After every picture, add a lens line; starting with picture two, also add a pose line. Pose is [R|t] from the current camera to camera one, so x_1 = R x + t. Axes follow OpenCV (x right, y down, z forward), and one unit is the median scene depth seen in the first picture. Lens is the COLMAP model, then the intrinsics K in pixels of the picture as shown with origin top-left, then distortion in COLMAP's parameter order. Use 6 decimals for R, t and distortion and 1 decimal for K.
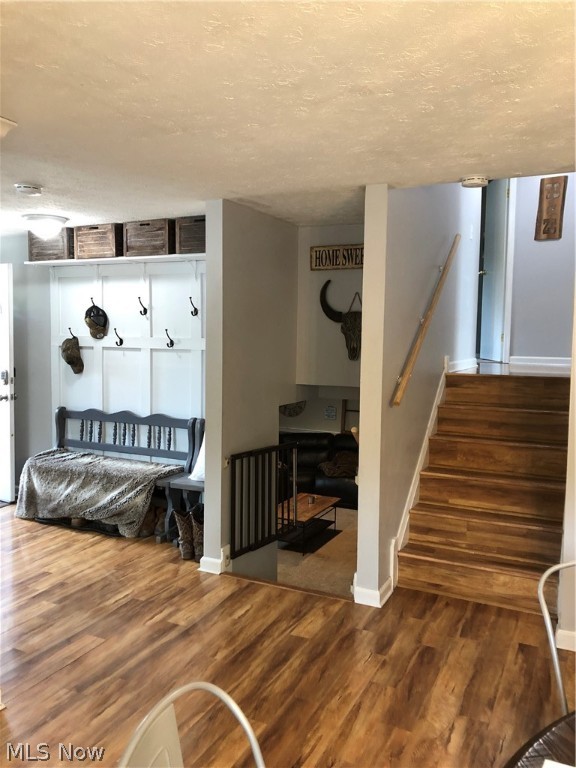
lens RADIAL K [[624.0, 0, 285.2], [0, 624.0, 376.9], [0, 0, 1]] dist [0.024990, -0.027152]
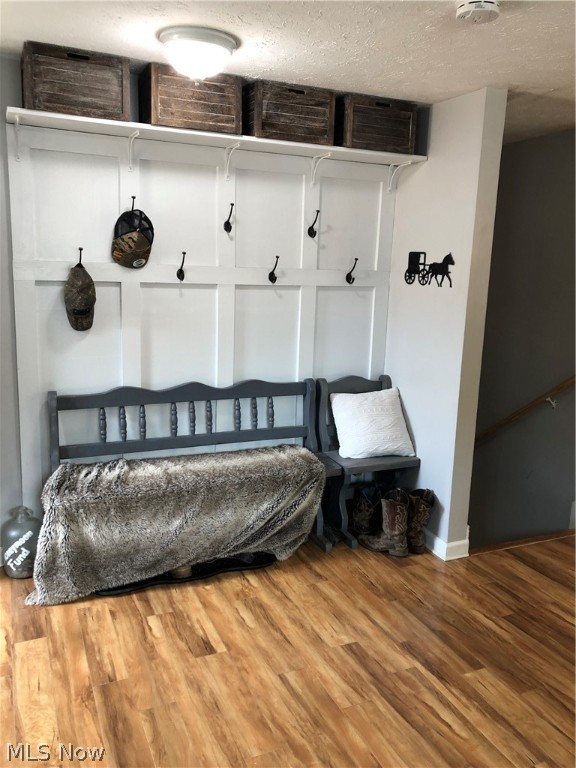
lens RADIAL K [[624.0, 0, 286.7], [0, 624.0, 378.3], [0, 0, 1]] dist [0.024990, -0.027152]
pose [[0.641100, -0.139936, 0.754592, -0.694100], [0.023706, 0.986378, 0.162779, -0.053583], [-0.767091, -0.086469, 0.635684, 0.528277]]
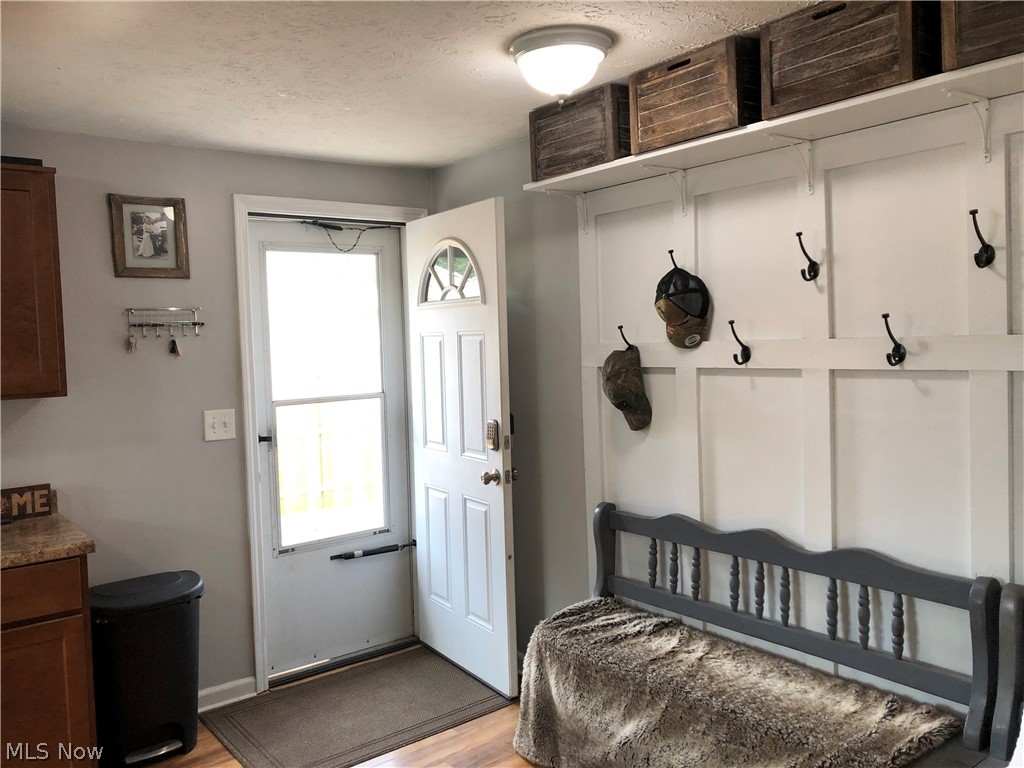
lens RADIAL K [[832.0, 0, 510.0], [0, 832.0, 379.7], [0, 0, 1]] dist [0.024990, -0.027152]
pose [[0.898895, -0.022342, -0.437595, -0.170217], [0.016150, 0.999710, -0.017866, -0.033439], [0.437867, 0.008992, 0.898995, 0.471012]]
